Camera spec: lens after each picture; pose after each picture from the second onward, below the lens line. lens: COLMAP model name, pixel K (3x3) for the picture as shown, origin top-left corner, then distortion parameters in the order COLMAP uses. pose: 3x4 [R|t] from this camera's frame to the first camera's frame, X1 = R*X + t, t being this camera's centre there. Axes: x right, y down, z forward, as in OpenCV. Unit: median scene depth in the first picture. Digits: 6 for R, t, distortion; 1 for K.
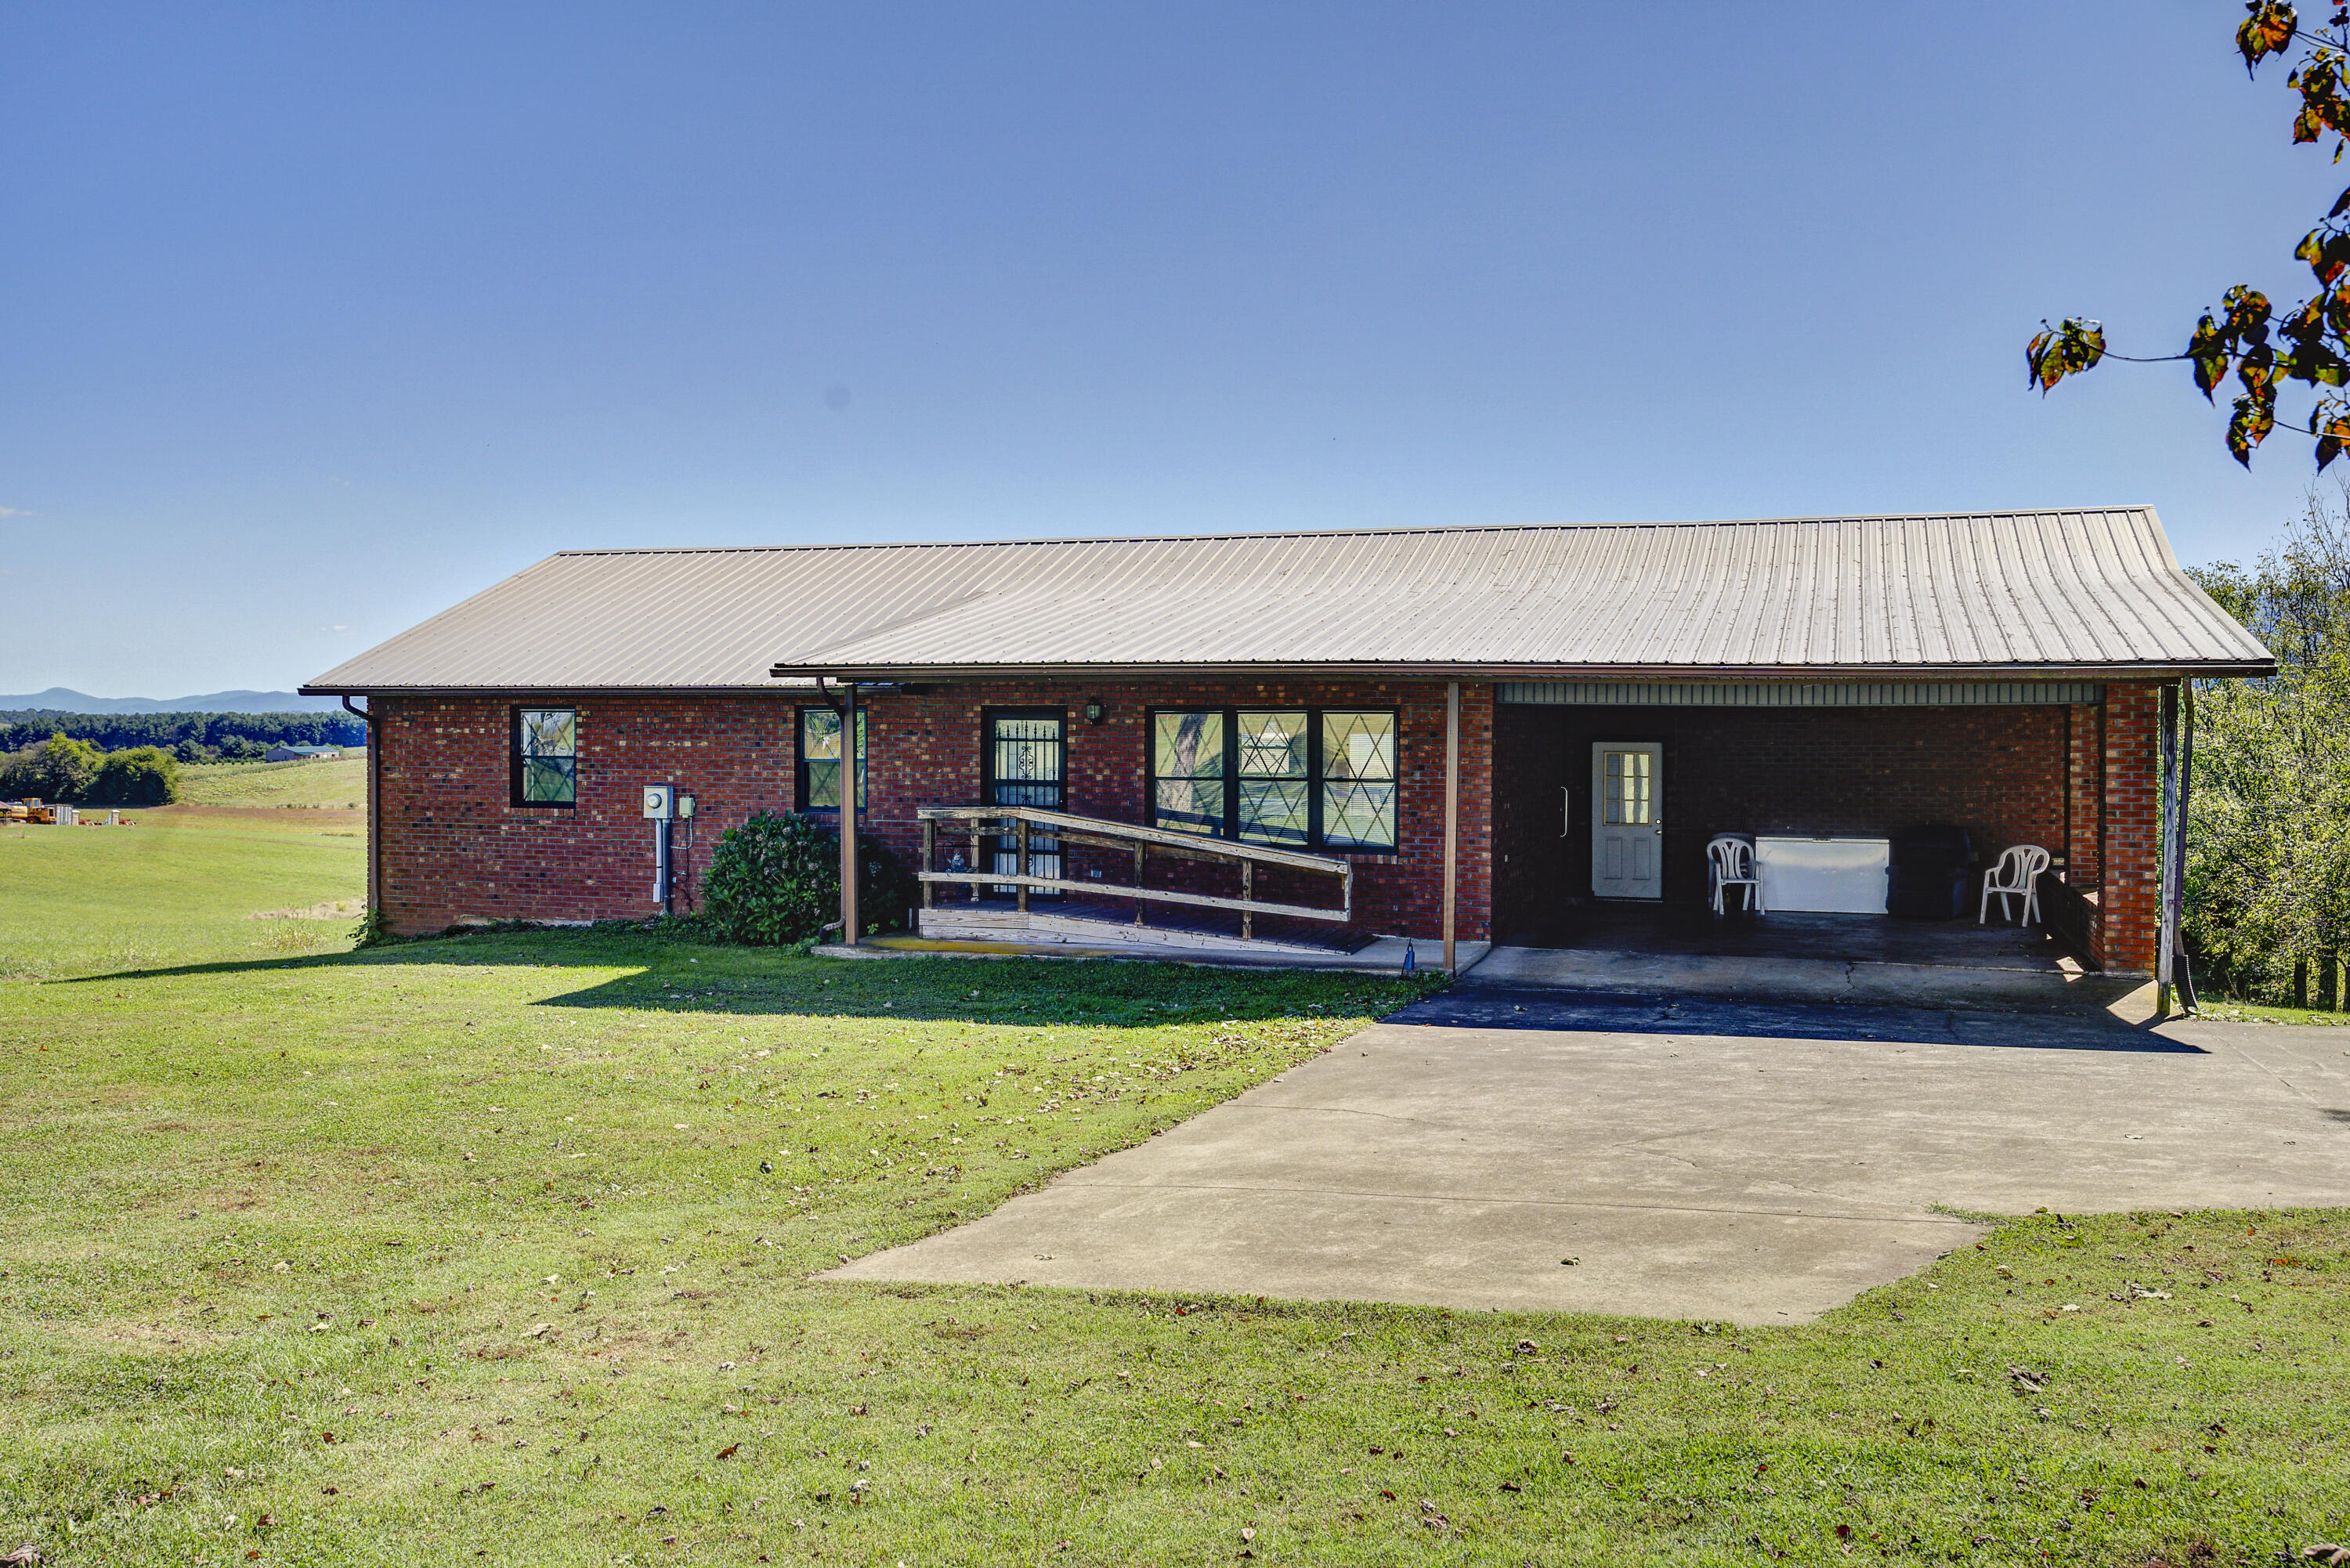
lens RADIAL K [[2262.4, 0, 1173.3], [0, 2262.4, 782.0], [0, 0, 1]] dist [-0.038393, -0.006734]
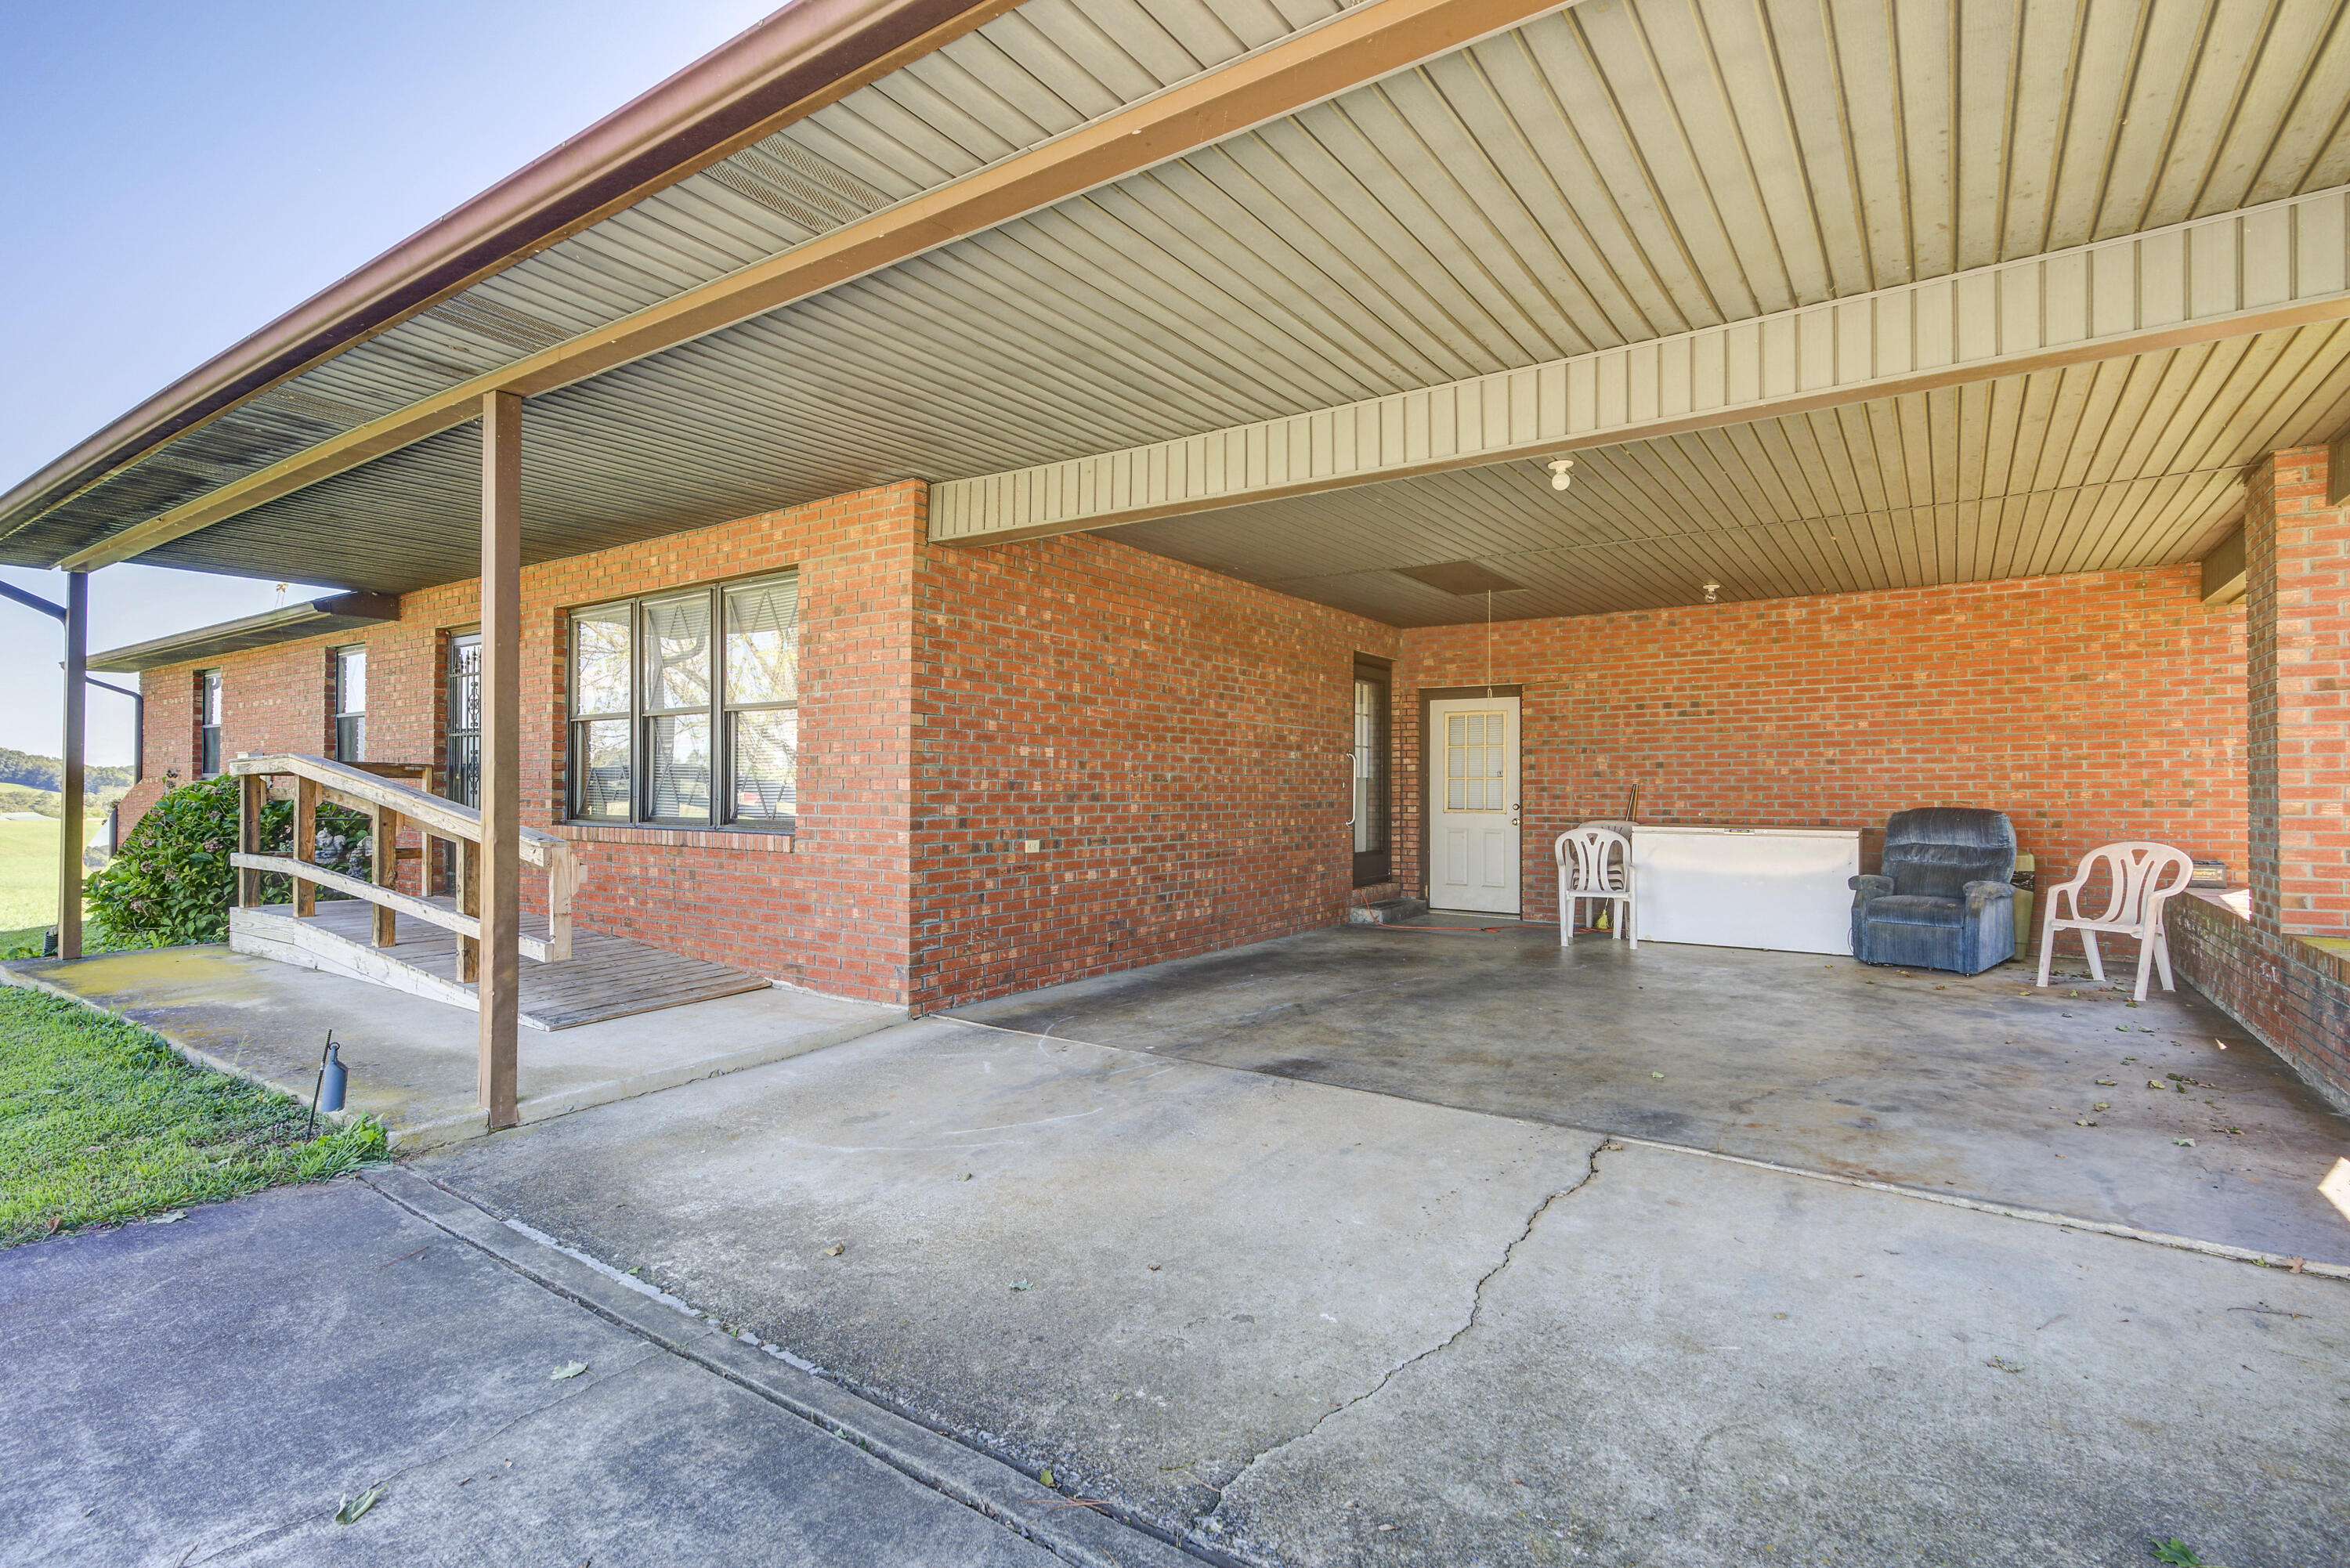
lens RADIAL K [[1170.7, 0, 1188.5], [0, 1170.7, 786.0], [0, 0, 1]] dist [-0.007076, 0.005519]
pose [[0.958173, -0.000834, -0.286187, 0.246625], [-0.007100, 0.999619, -0.026684, 0.024228], [0.286100, 0.027600, 0.957802, 0.680557]]
